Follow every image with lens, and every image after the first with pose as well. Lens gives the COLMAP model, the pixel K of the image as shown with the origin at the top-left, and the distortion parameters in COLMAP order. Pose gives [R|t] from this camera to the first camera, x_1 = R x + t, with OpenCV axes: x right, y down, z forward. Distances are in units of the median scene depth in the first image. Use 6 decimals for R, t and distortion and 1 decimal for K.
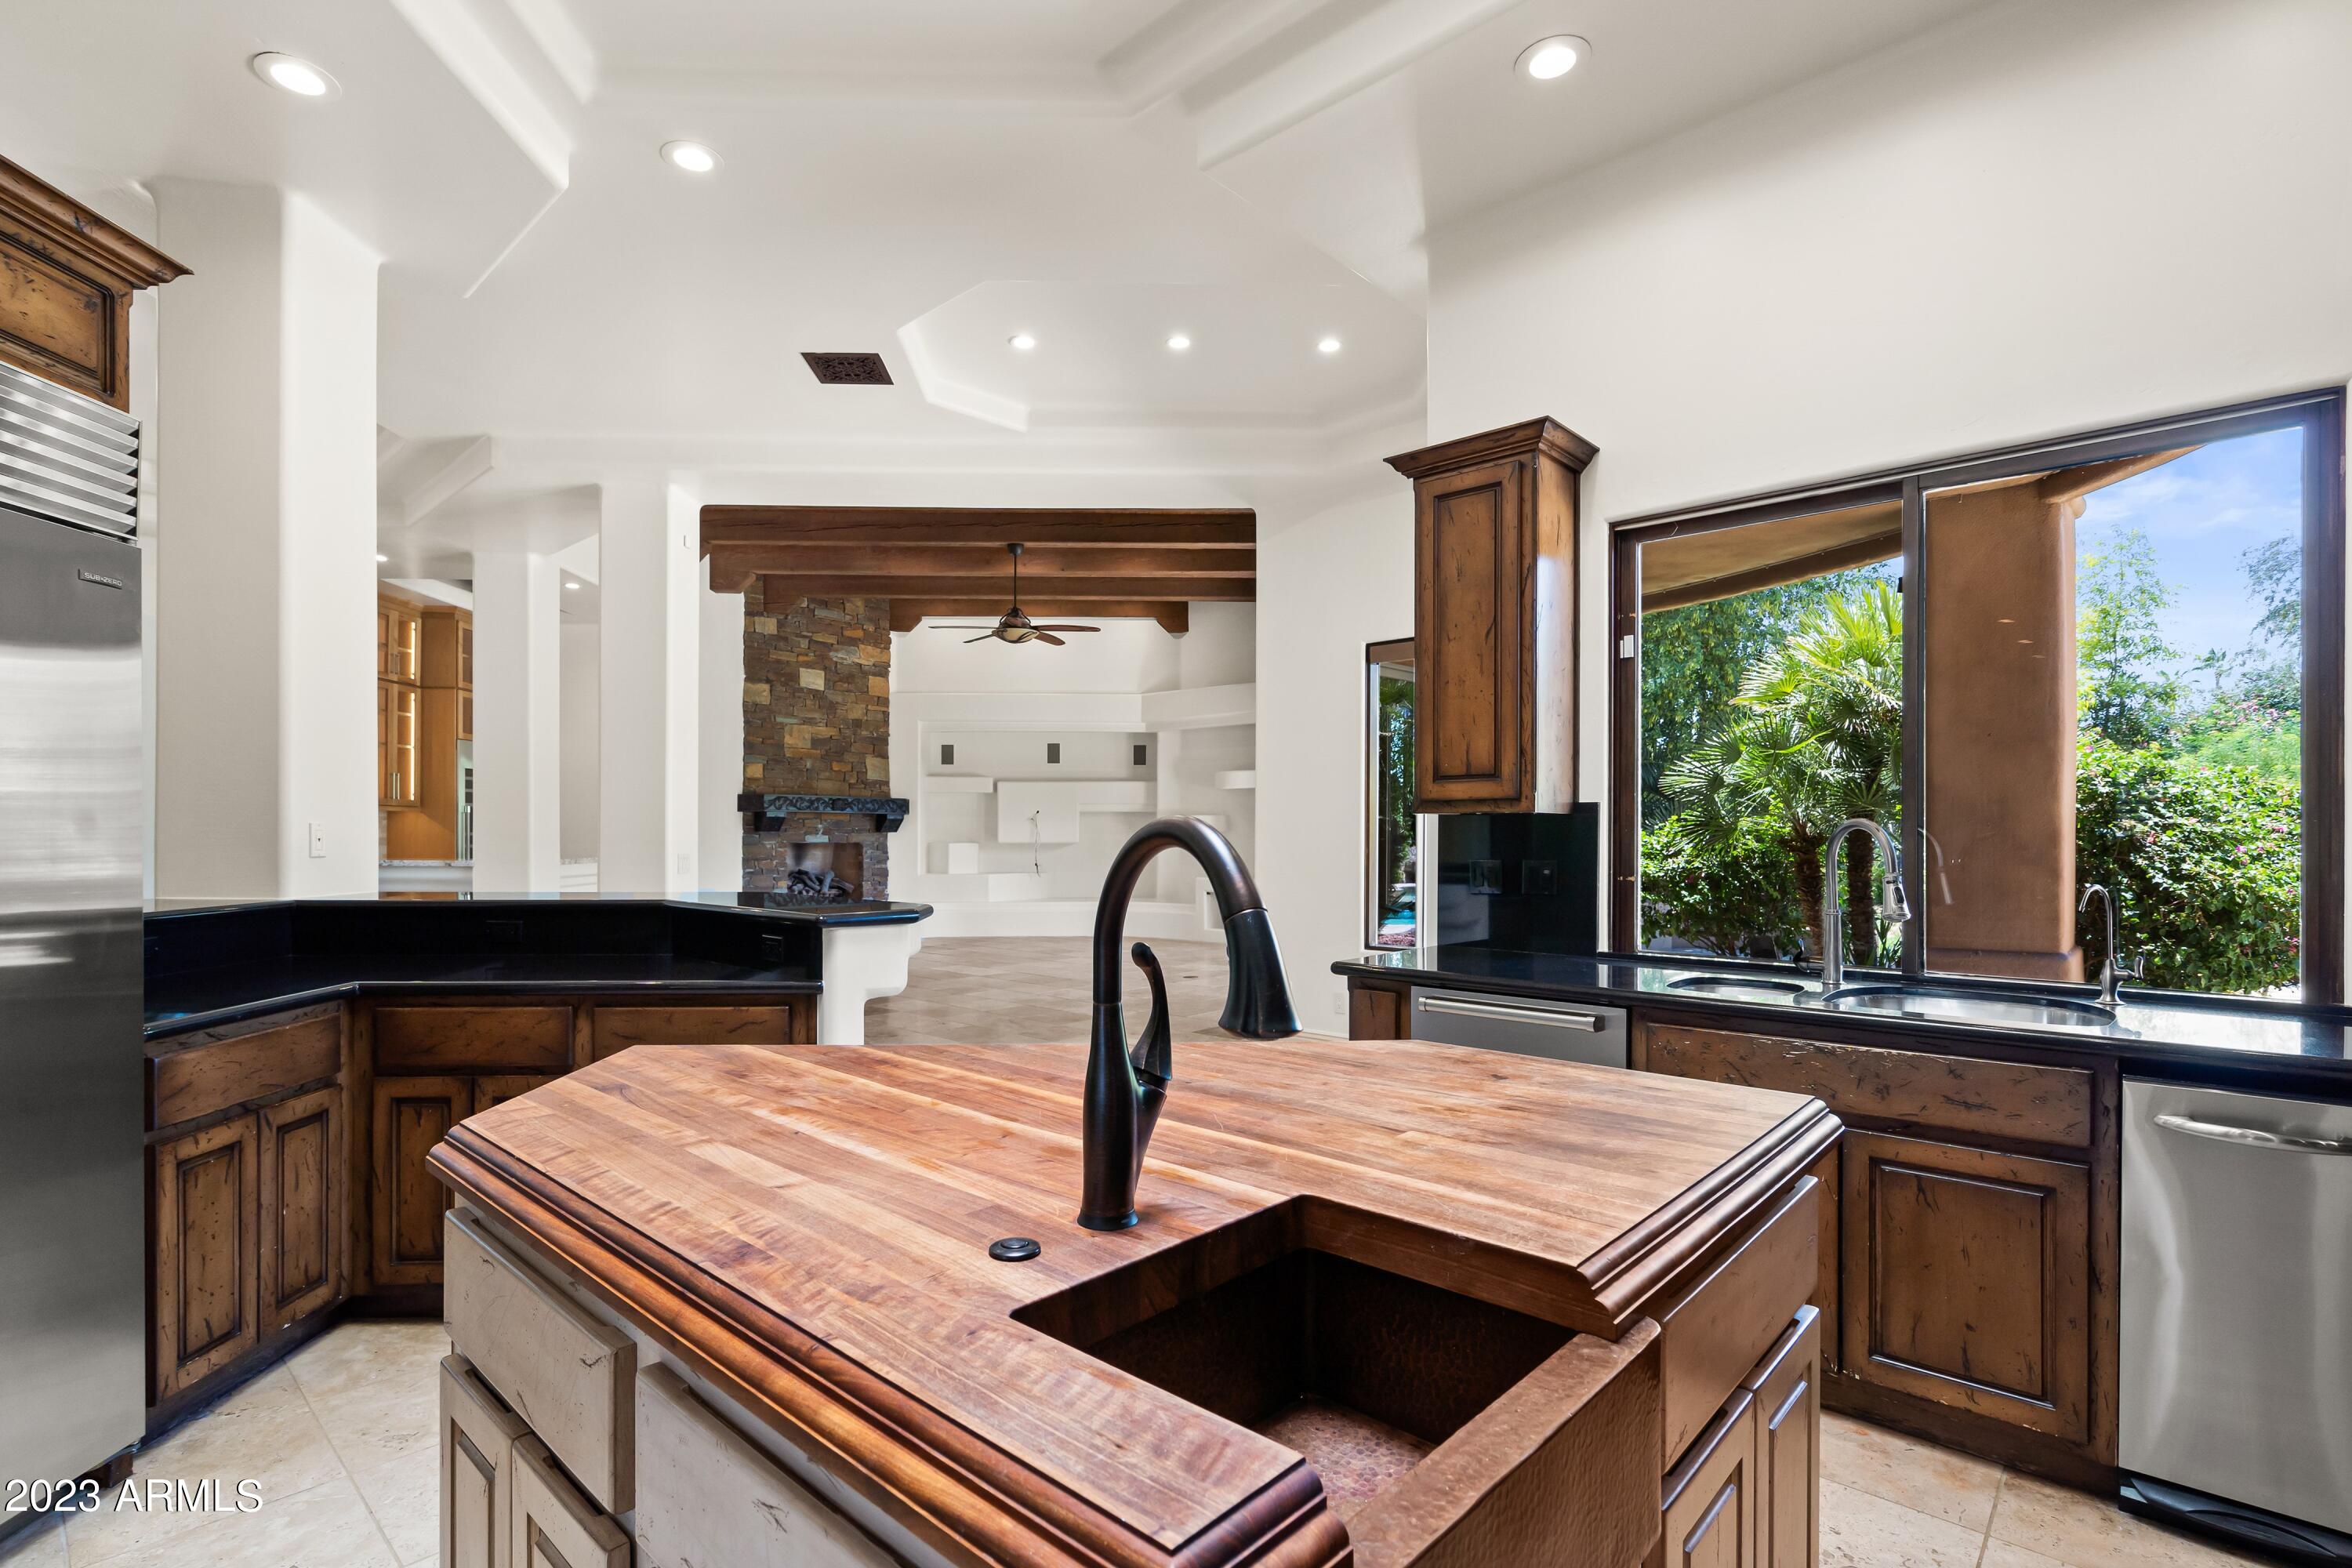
lens RADIAL K [[1113.0, 0, 1161.6], [0, 1113.0, 833.3], [0, 0, 1]] dist [-0.004313, 0.002258]
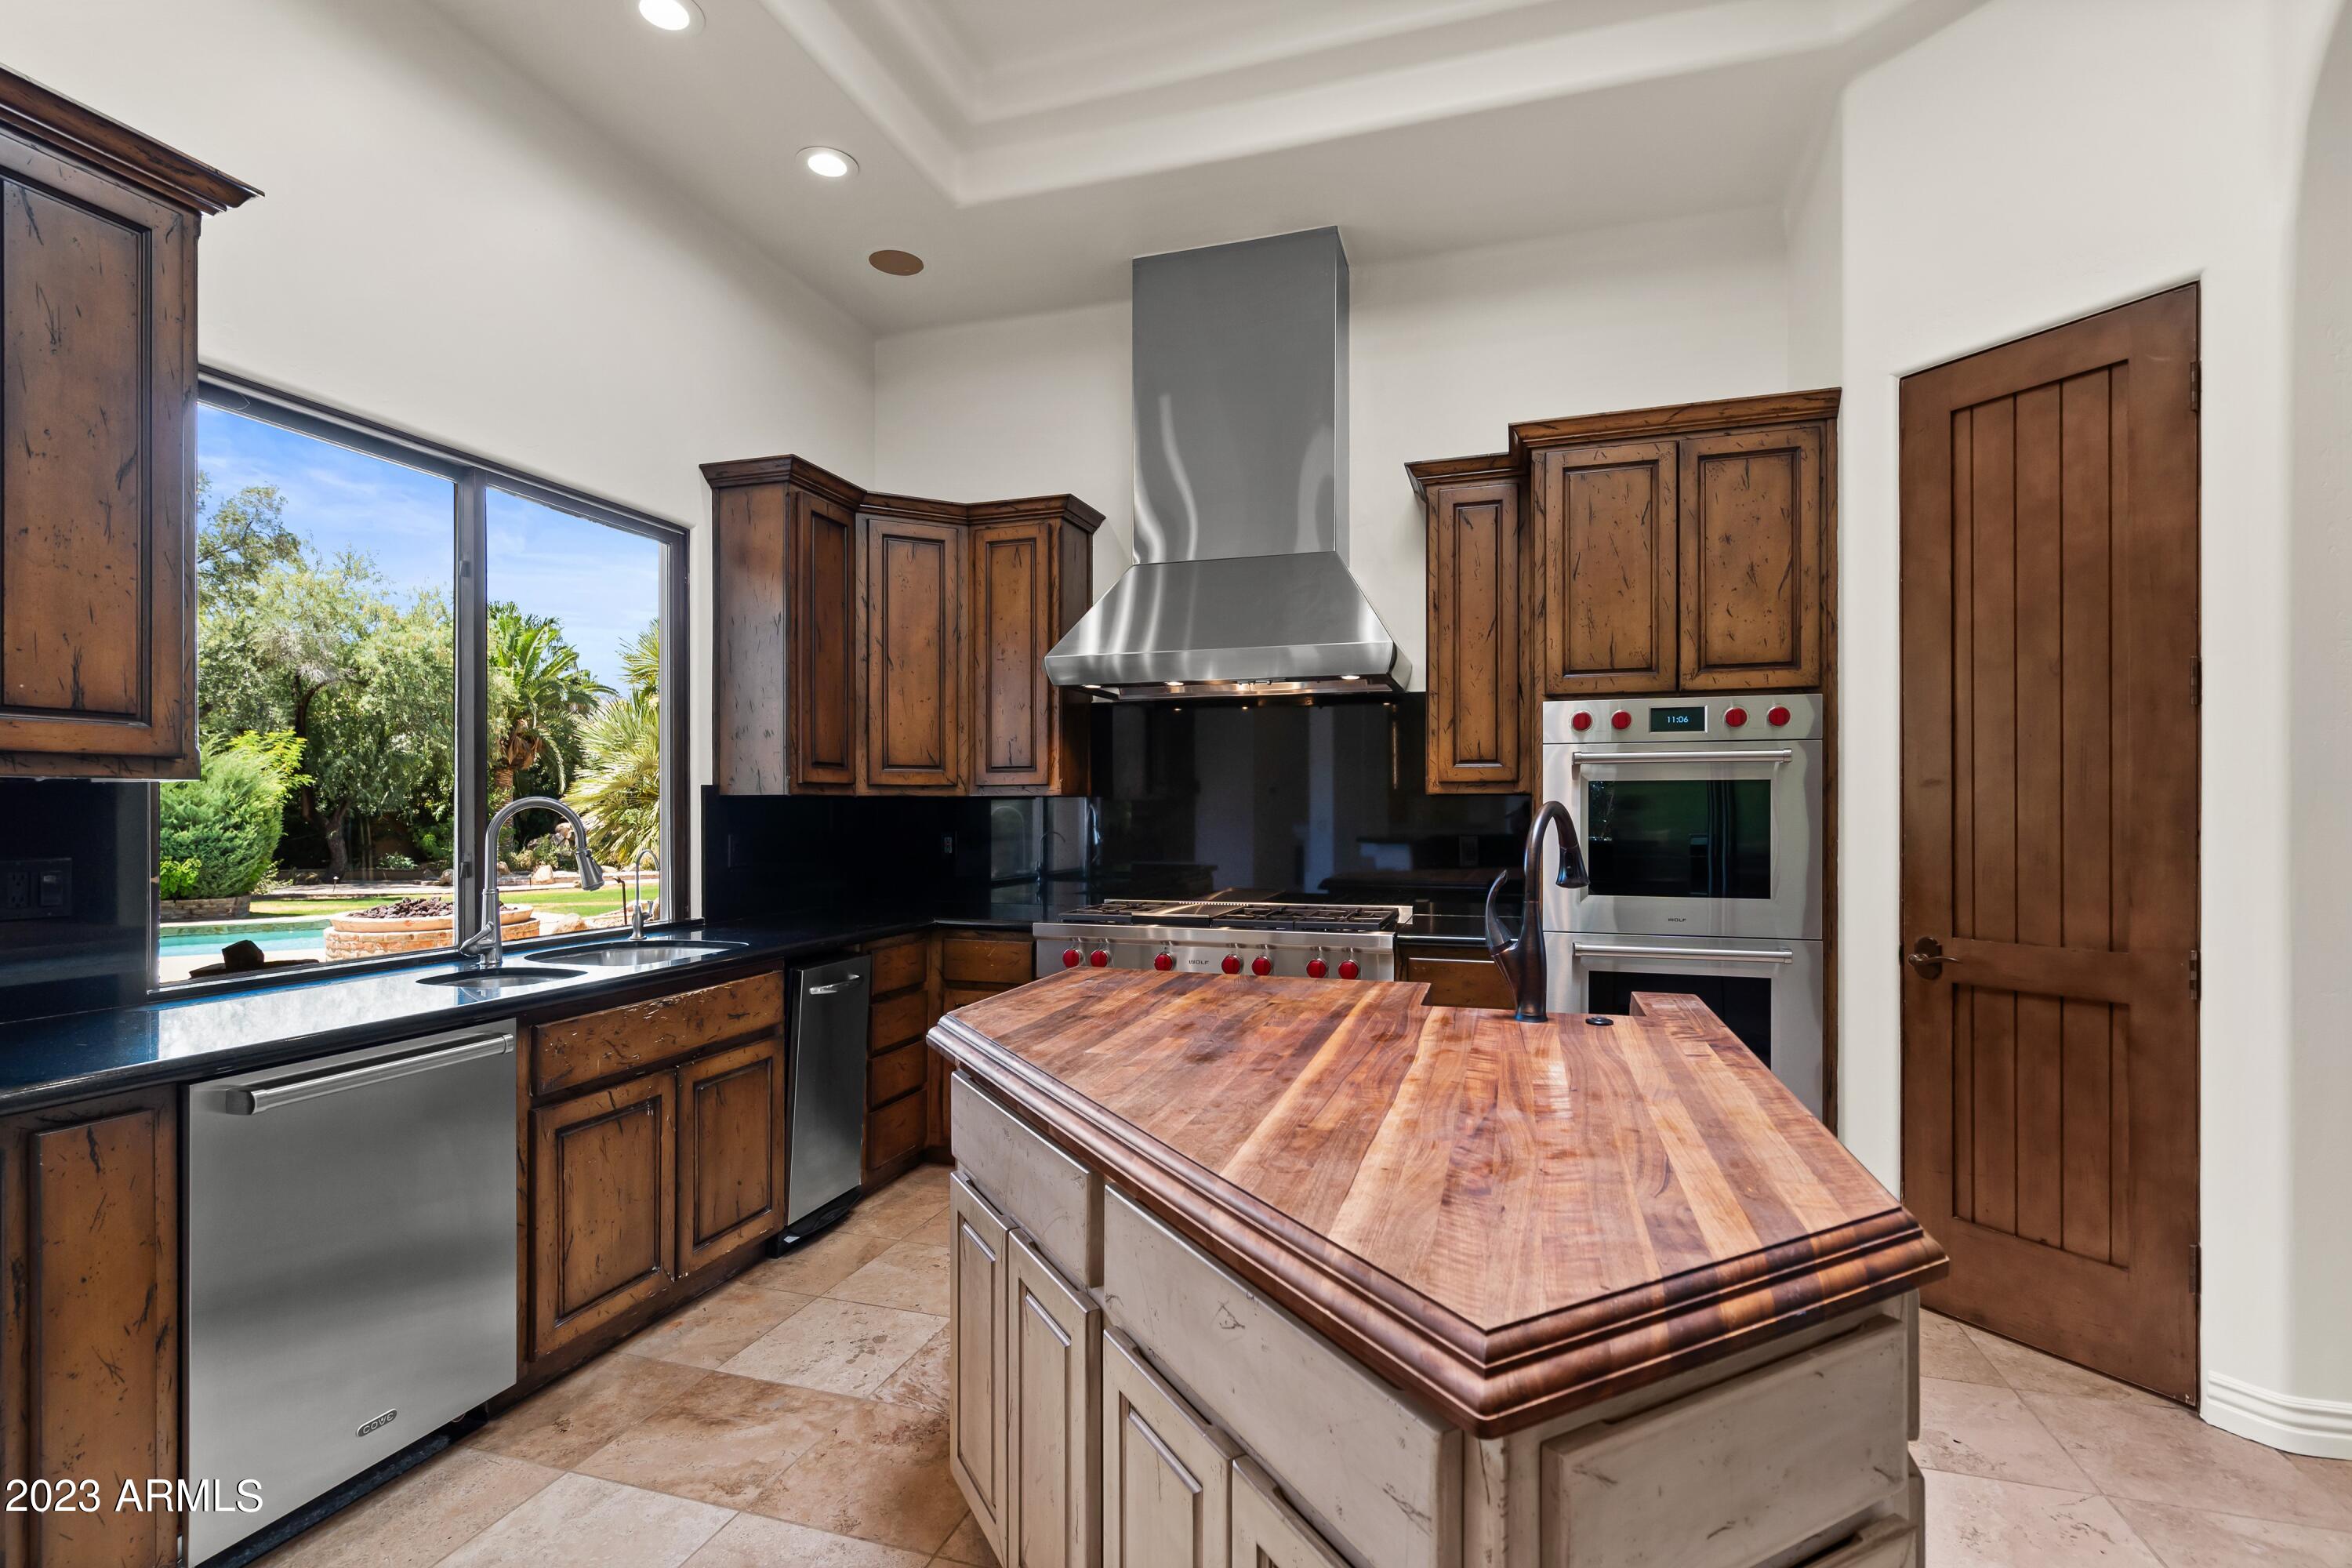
lens RADIAL K [[1113.0, 0, 1166.5], [0, 1113.0, 807.9], [0, 0, 1]] dist [-0.004313, 0.002258]
pose [[-0.420211, 0.001281, 0.907425, -0.216146], [0.002943, 0.999996, -0.000049, -0.000434], [-0.907422, 0.002650, -0.420213, 0.344842]]
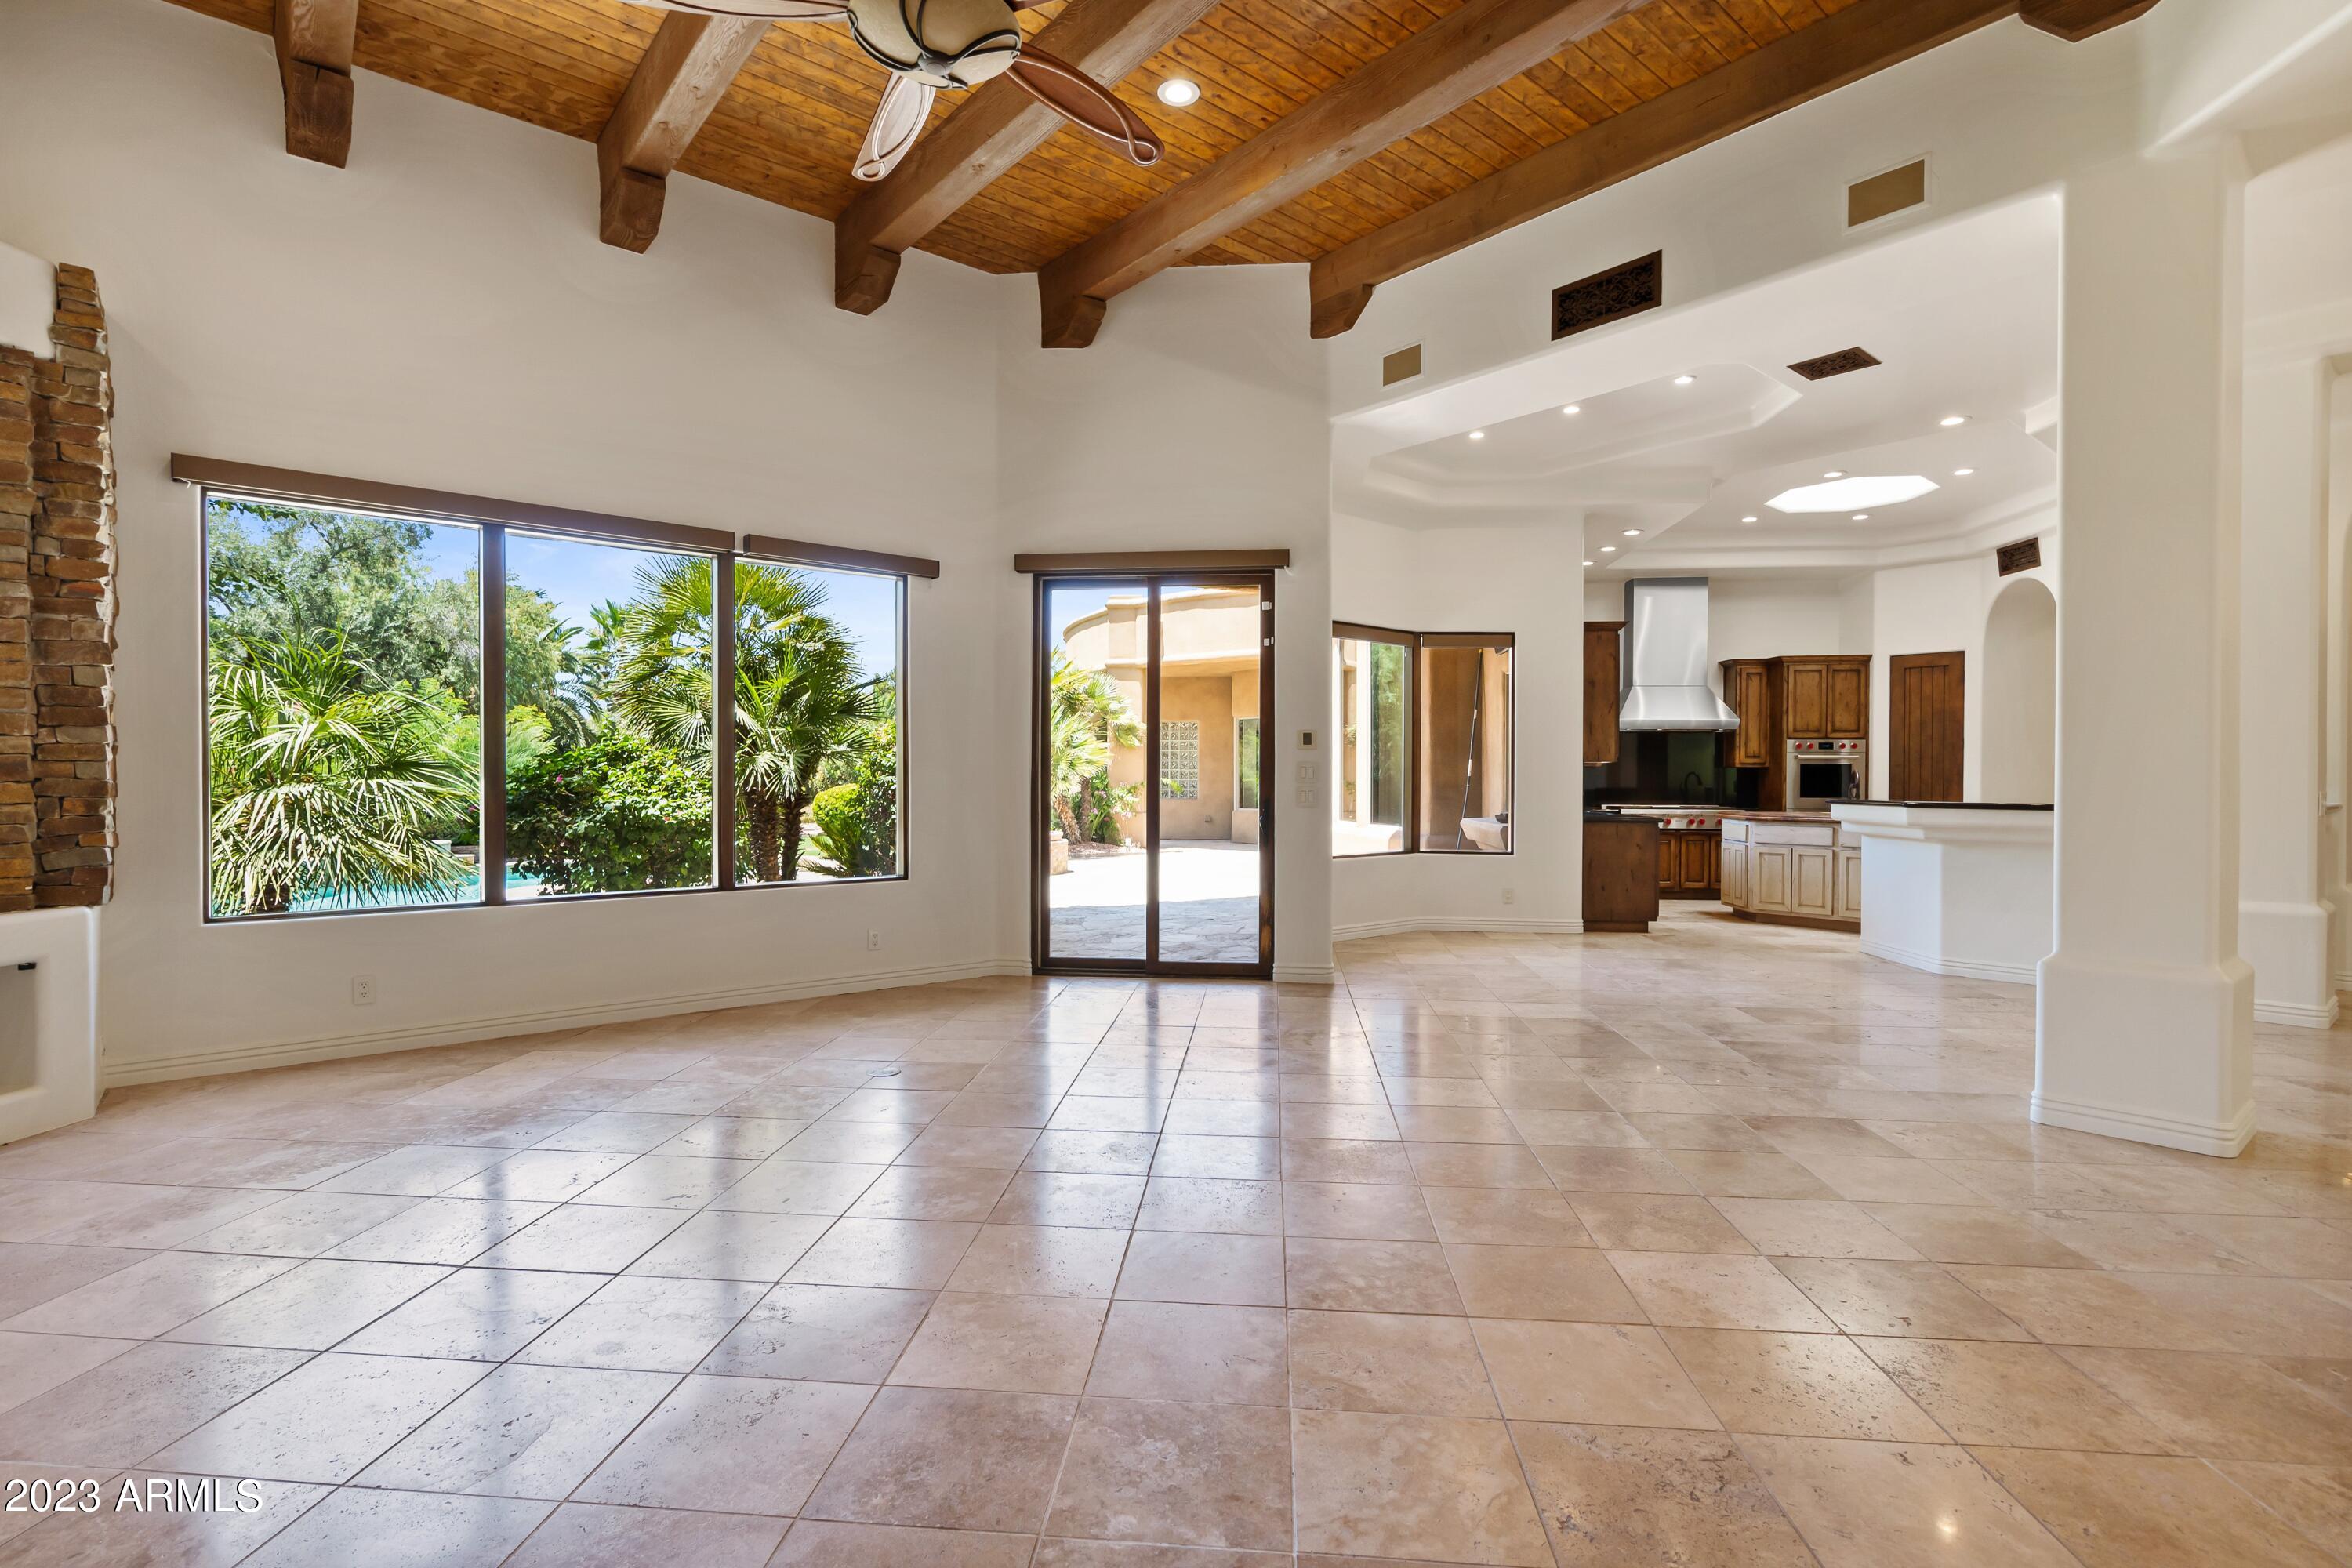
lens RADIAL K [[1113.0, 0, 1172.4], [0, 1113.0, 784.3], [0, 0, 1]] dist [-0.004313, 0.002258]
pose [[-0.606889, -0.007963, 0.794747, -0.572007], [-0.002997, 0.999966, 0.007731, 0.008169], [-0.794781, 0.002310, -0.606892, 1.628334]]
